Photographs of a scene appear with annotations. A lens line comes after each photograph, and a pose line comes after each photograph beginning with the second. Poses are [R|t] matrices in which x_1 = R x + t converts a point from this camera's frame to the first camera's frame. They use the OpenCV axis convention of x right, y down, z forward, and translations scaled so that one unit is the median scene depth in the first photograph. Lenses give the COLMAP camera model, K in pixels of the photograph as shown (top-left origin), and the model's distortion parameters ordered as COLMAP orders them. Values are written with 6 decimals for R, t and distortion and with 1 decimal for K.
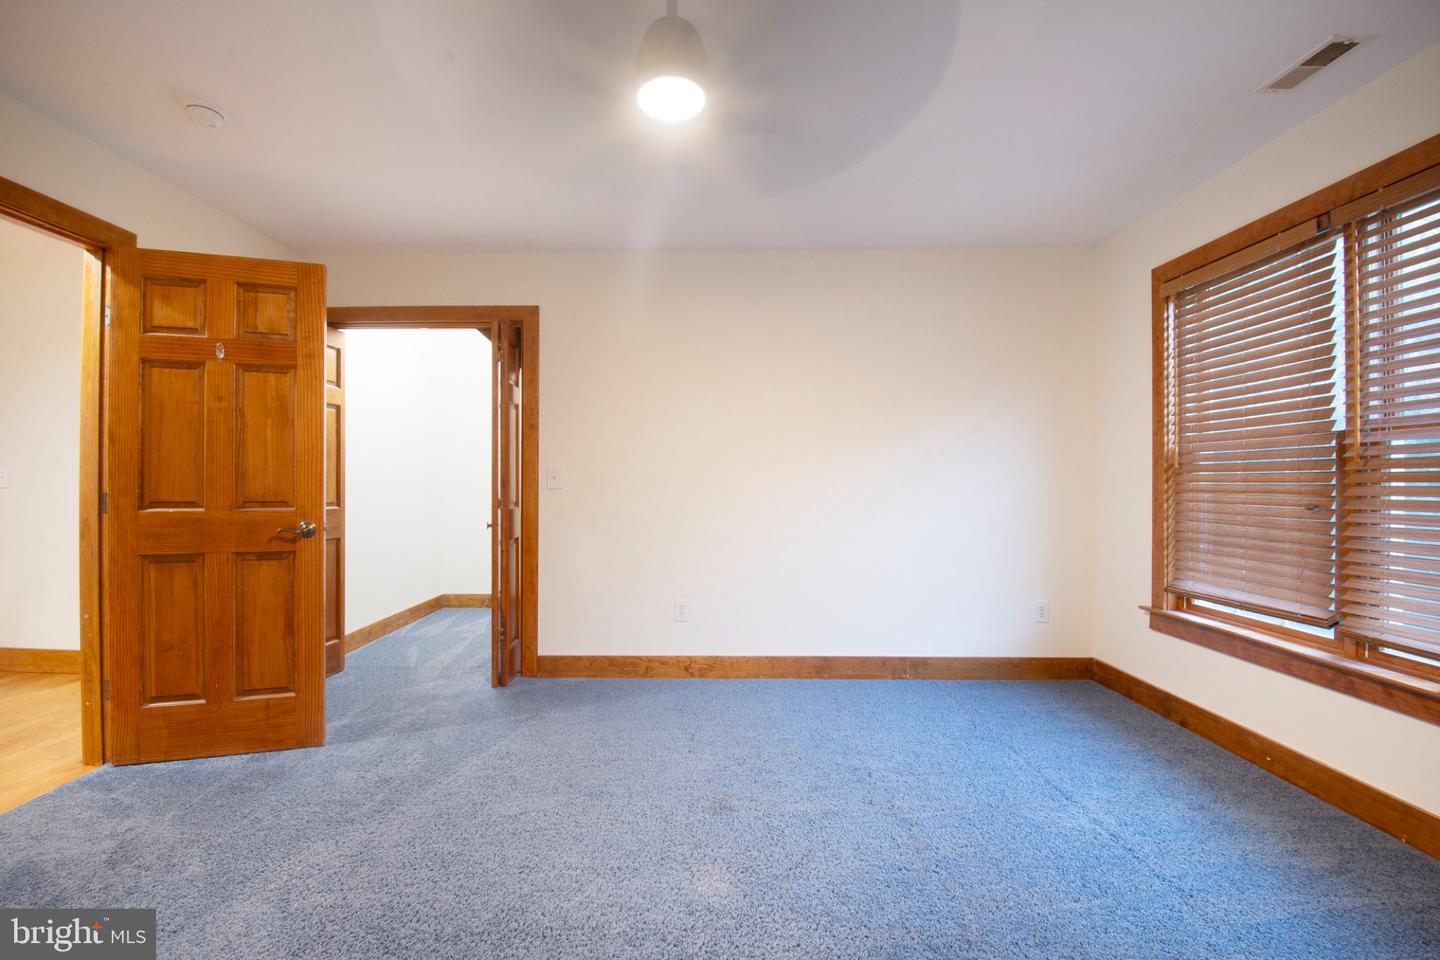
lens RADIAL K [[636.3, 0, 682.5], [0, 636.3, 481.5], [0, 0, 1]] dist [0.003542, -0.012859]
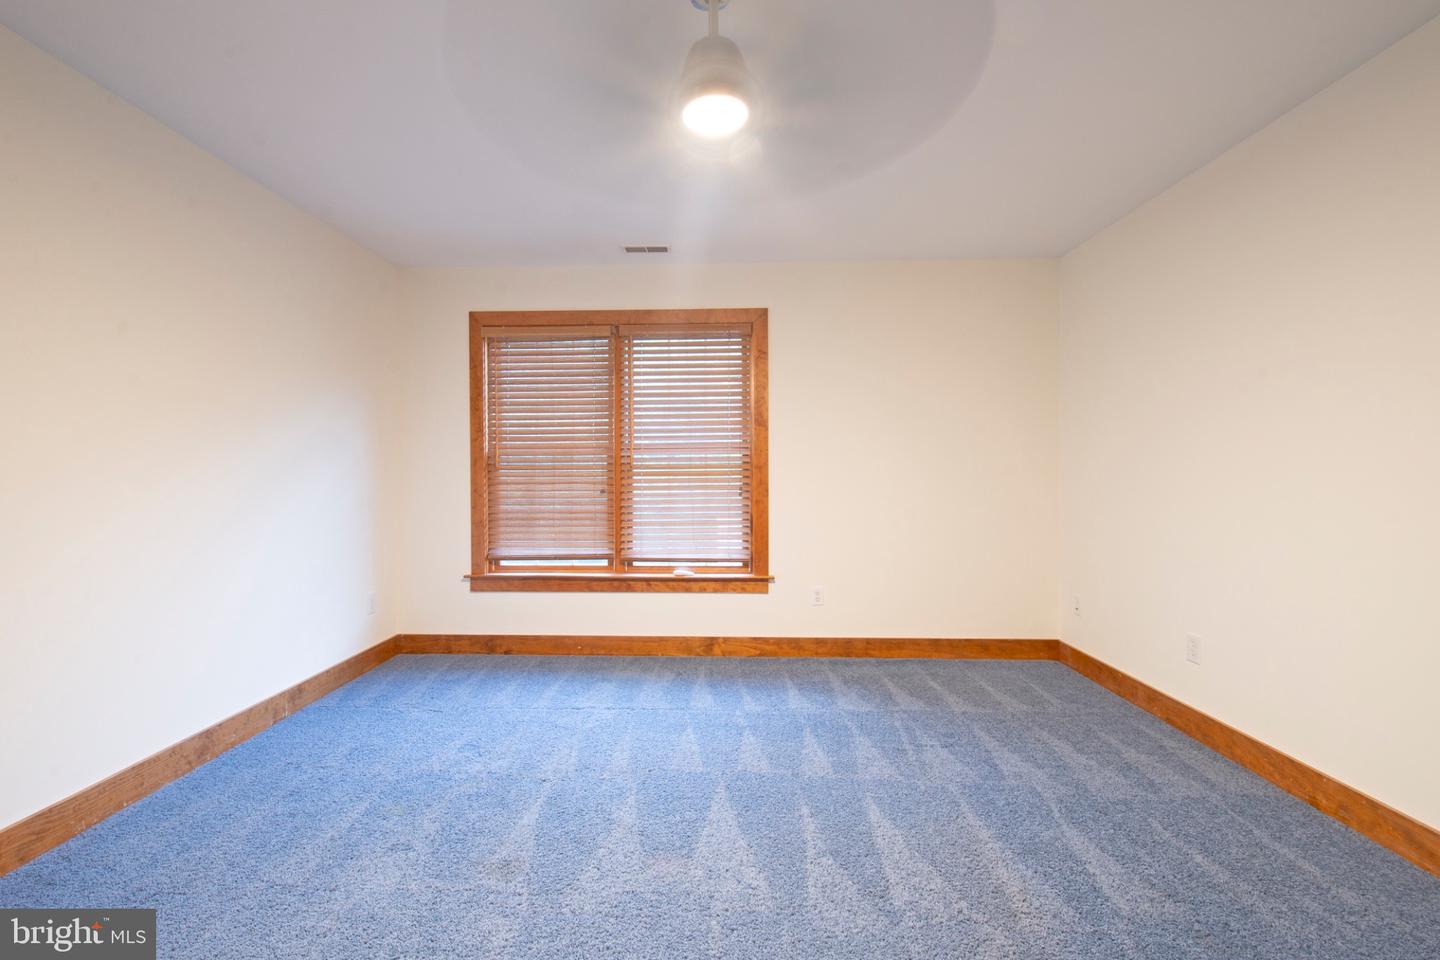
lens RADIAL K [[639.8, 0, 720.0], [0, 639.8, 480.0], [0, 0, 1]] dist [0.001467, -0.010643]
pose [[-0.000472, -0.017969, 0.999838, -0.573550], [0.005793, 0.999822, 0.017972, -0.015024], [-0.999983, 0.005801, -0.000368, 0.511757]]
